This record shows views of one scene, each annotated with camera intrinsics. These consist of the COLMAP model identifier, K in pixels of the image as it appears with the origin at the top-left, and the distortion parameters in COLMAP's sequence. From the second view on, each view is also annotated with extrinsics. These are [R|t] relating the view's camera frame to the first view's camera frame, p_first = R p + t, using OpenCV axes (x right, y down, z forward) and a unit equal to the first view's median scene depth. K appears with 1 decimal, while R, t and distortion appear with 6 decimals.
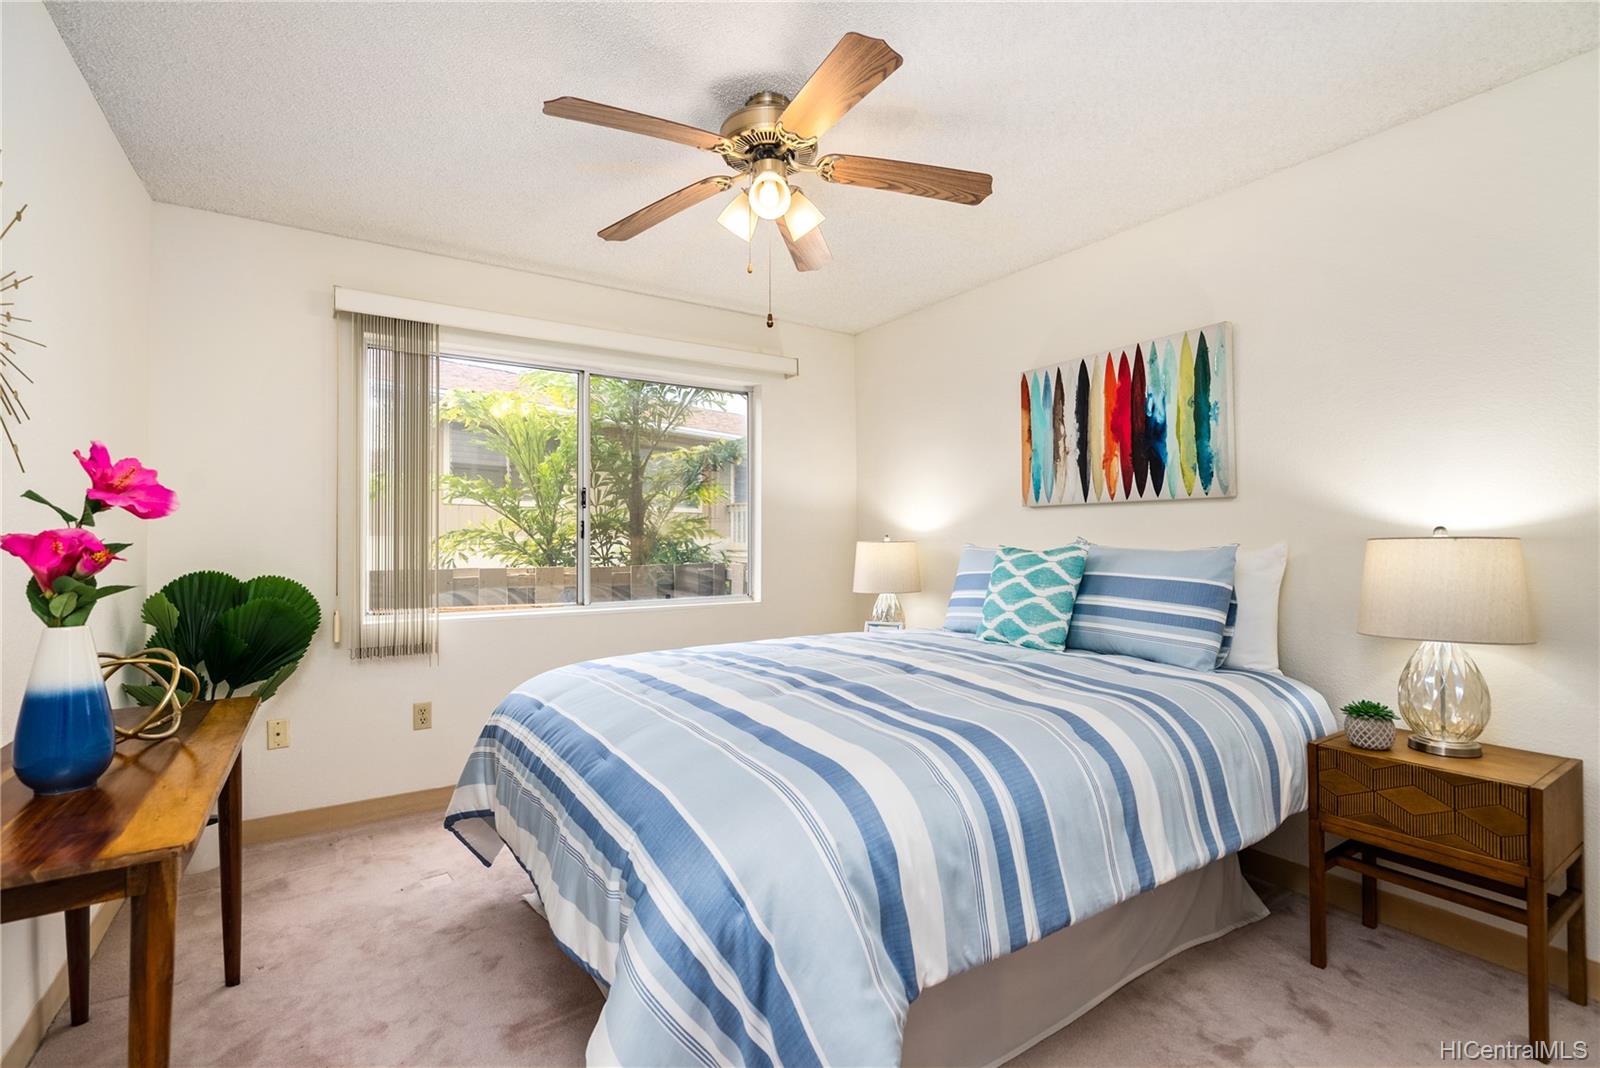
lens RADIAL K [[734.3, 0, 800.0], [0, 734.3, 534.0], [0, 0, 1]] dist [-0.001861, -0.000208]
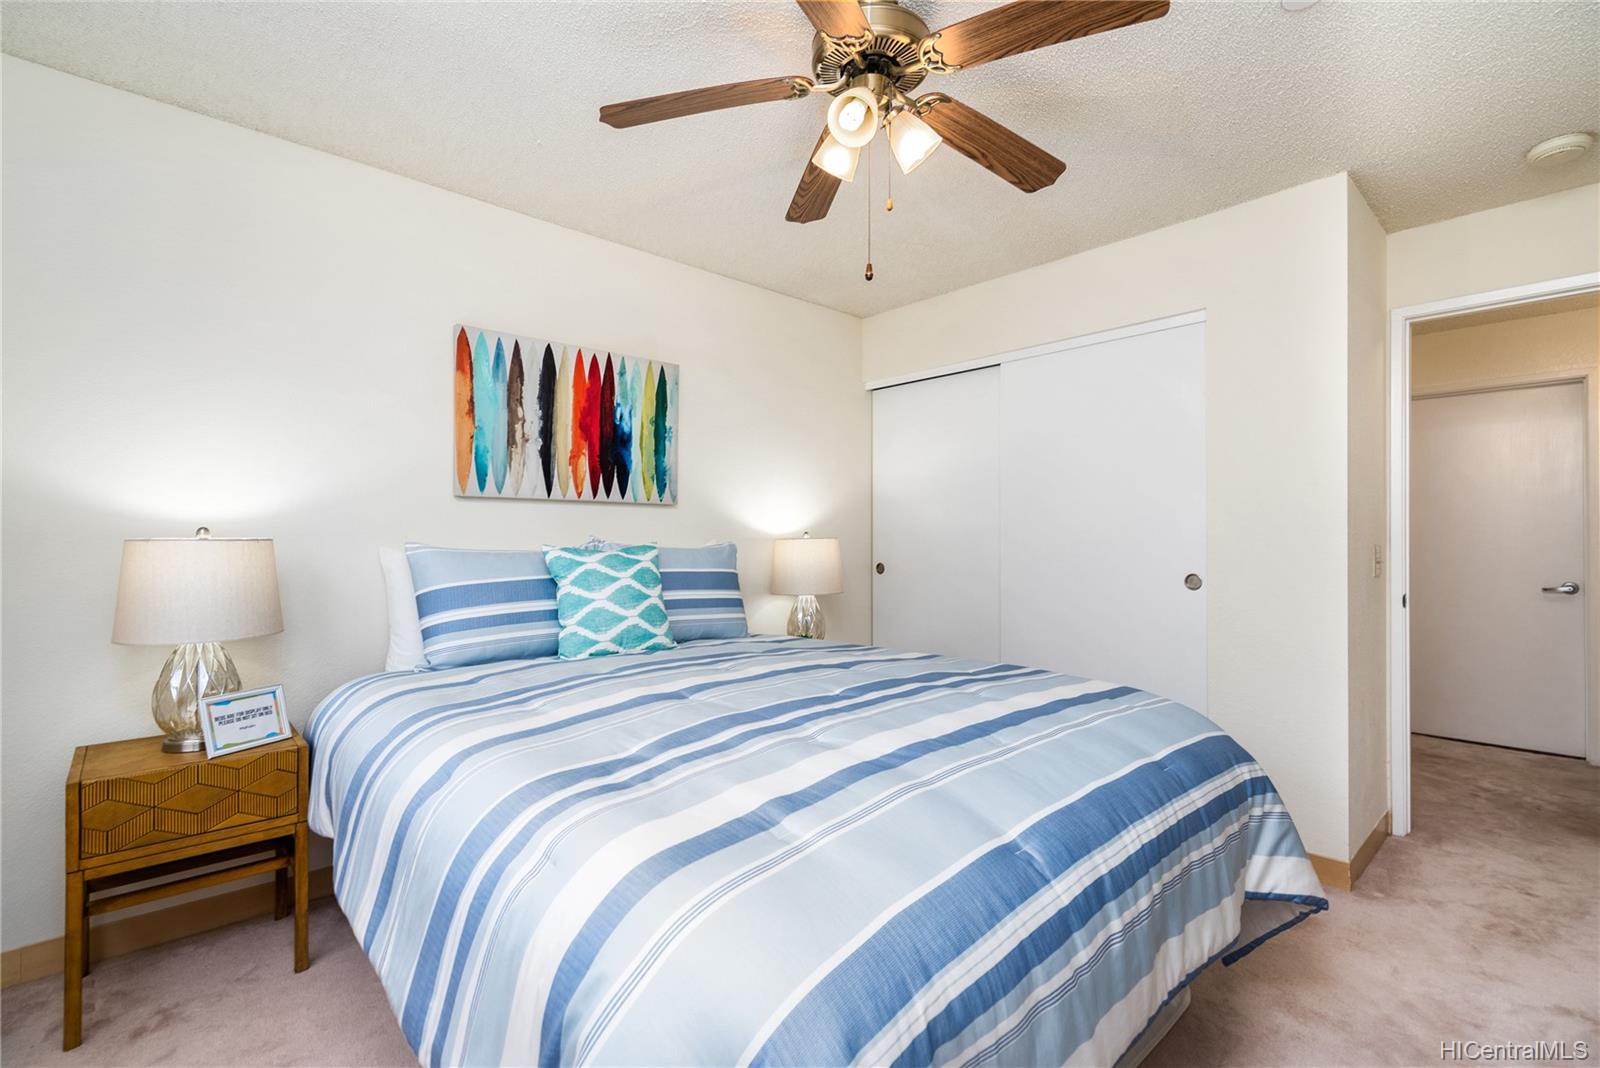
lens RADIAL K [[734.3, 0, 800.0], [0, 734.3, 534.0], [0, 0, 1]] dist [-0.001861, -0.000208]
pose [[-0.166580, 0.007440, 0.986000, -0.630554], [-0.012213, 0.999879, -0.009608, 0.008268], [-0.985952, -0.013642, -0.166469, 0.913614]]
